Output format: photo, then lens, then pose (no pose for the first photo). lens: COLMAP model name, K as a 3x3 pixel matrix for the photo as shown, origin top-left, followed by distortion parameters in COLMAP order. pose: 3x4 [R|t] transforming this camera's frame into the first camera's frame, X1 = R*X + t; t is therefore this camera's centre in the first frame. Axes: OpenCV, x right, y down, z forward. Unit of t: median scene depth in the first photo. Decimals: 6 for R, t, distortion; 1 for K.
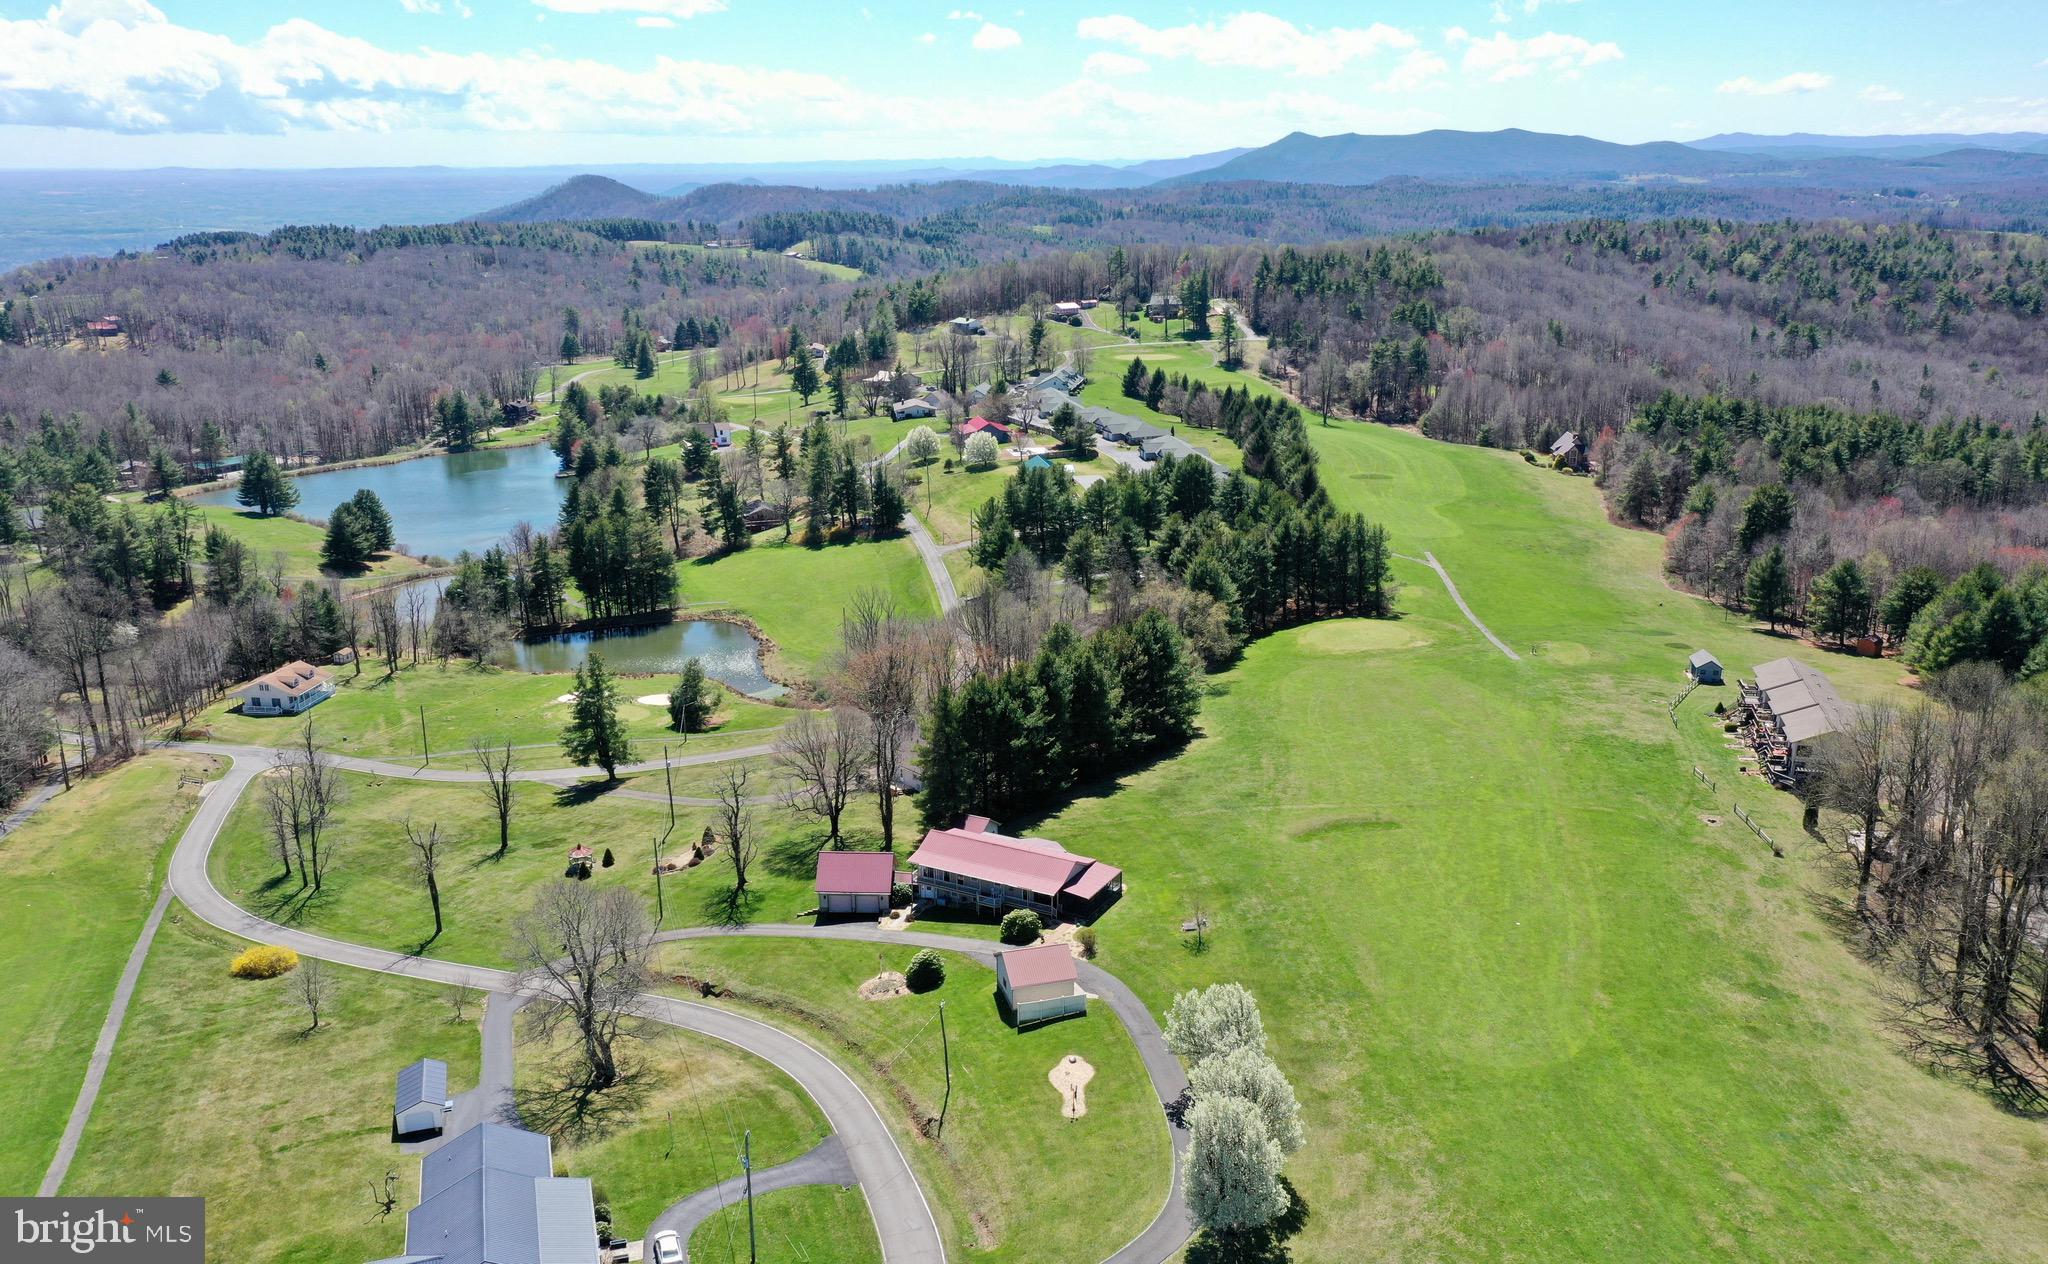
lens RADIAL K [[1630.8, 0, 1029.9], [0, 1630.8, 674.9], [0, 0, 1]] dist [0.024878, -0.000677]
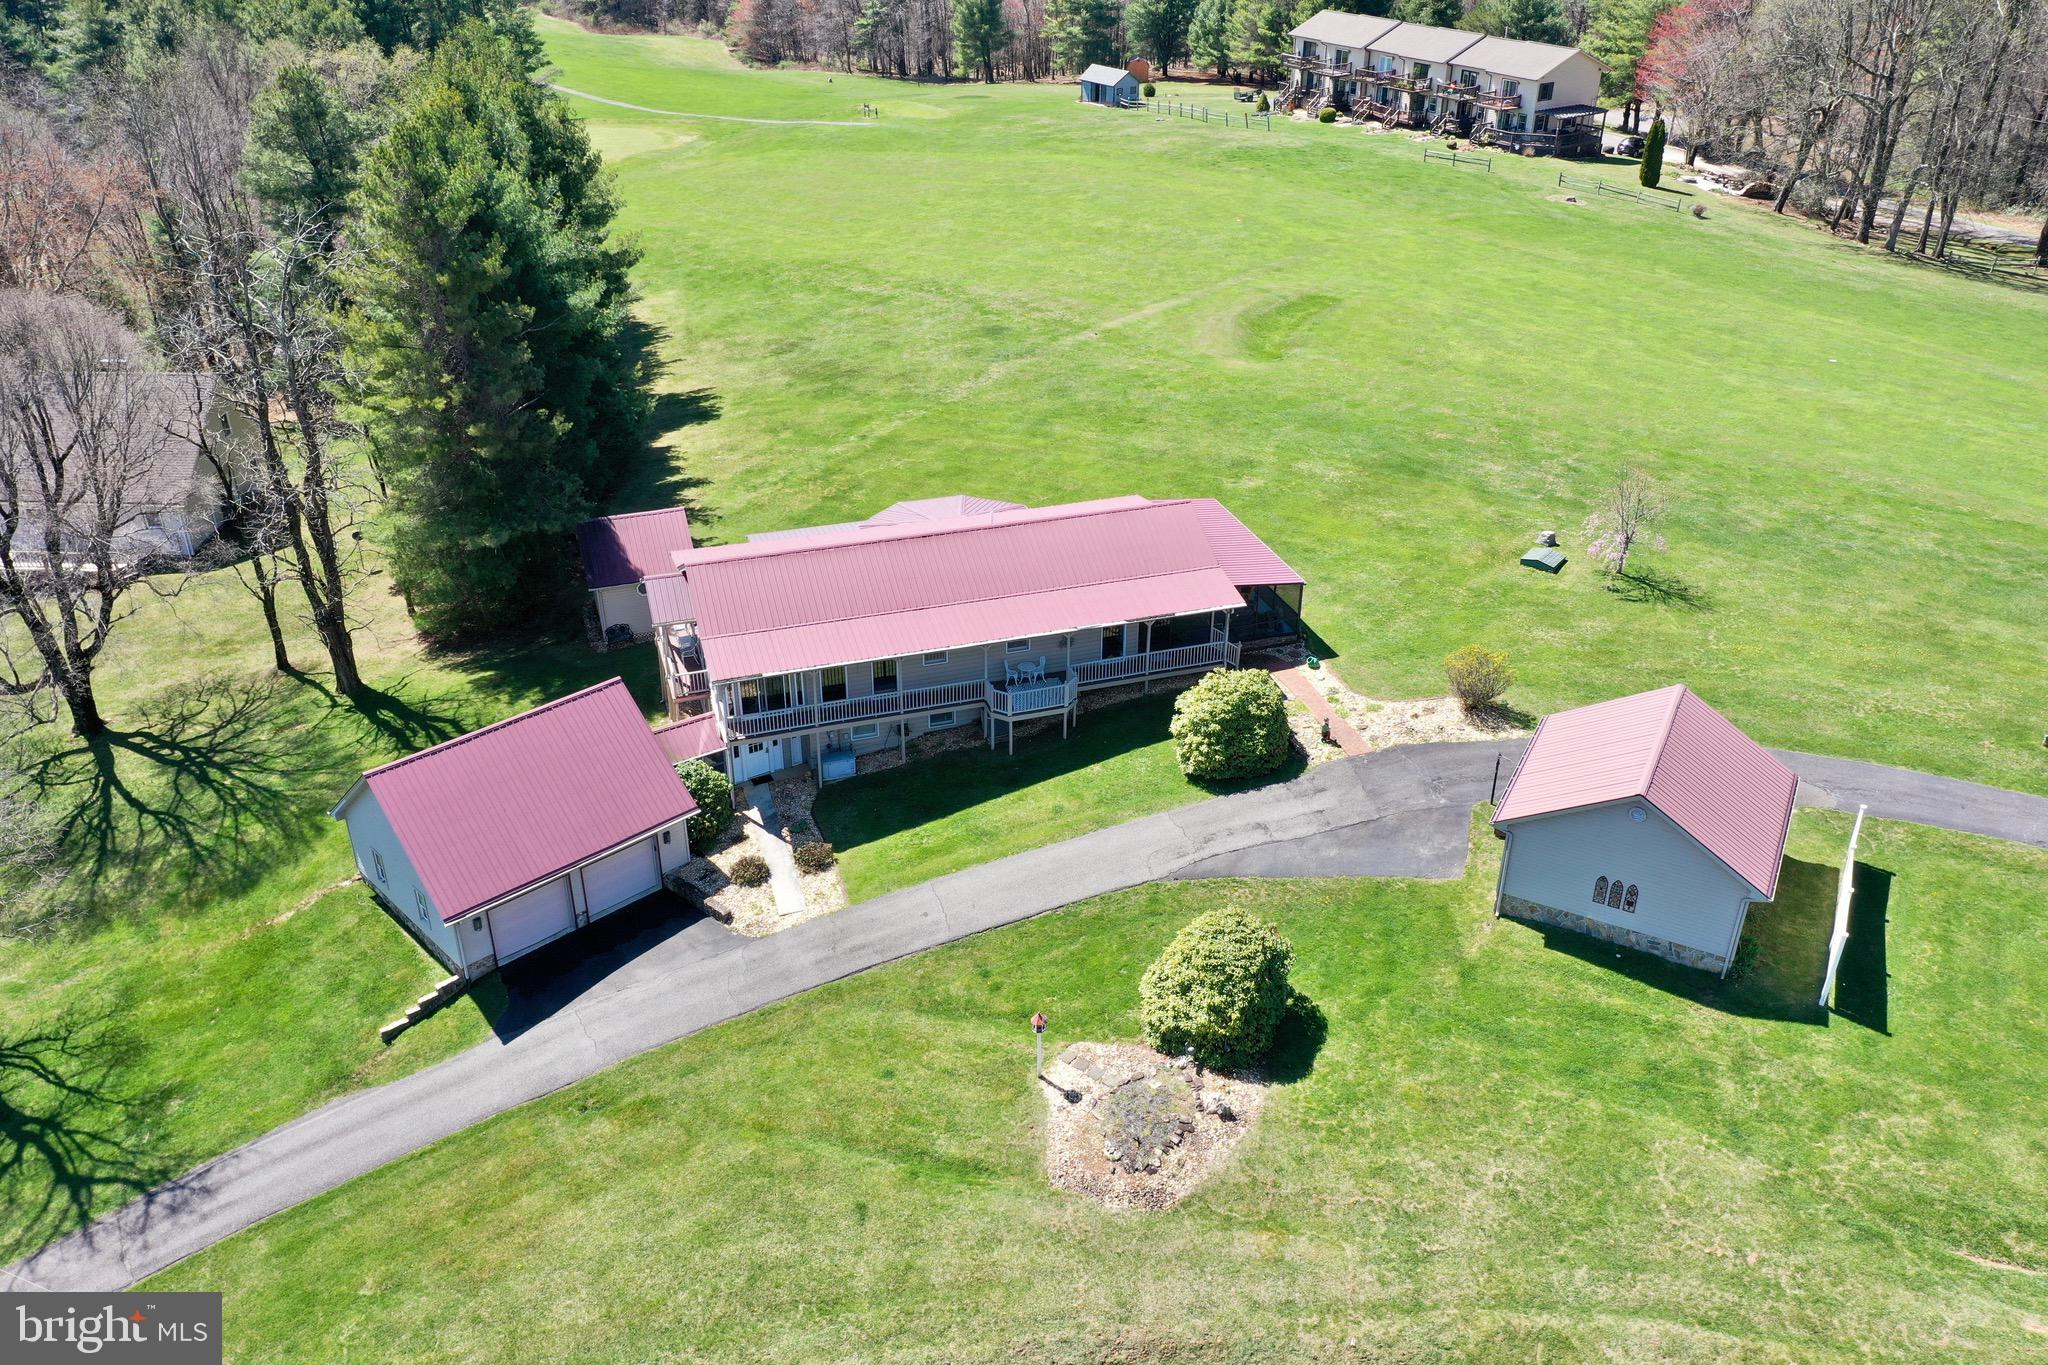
lens RADIAL K [[1632.4, 0, 1028.8], [0, 1632.4, 682.9], [0, 0, 1]] dist [0.026404, -0.000347]
pose [[0.684521, -0.348054, 0.640538, -0.105208], [0.216337, 0.936067, 0.277446, 0.022509], [-0.696153, -0.051346, 0.716055, 0.361622]]
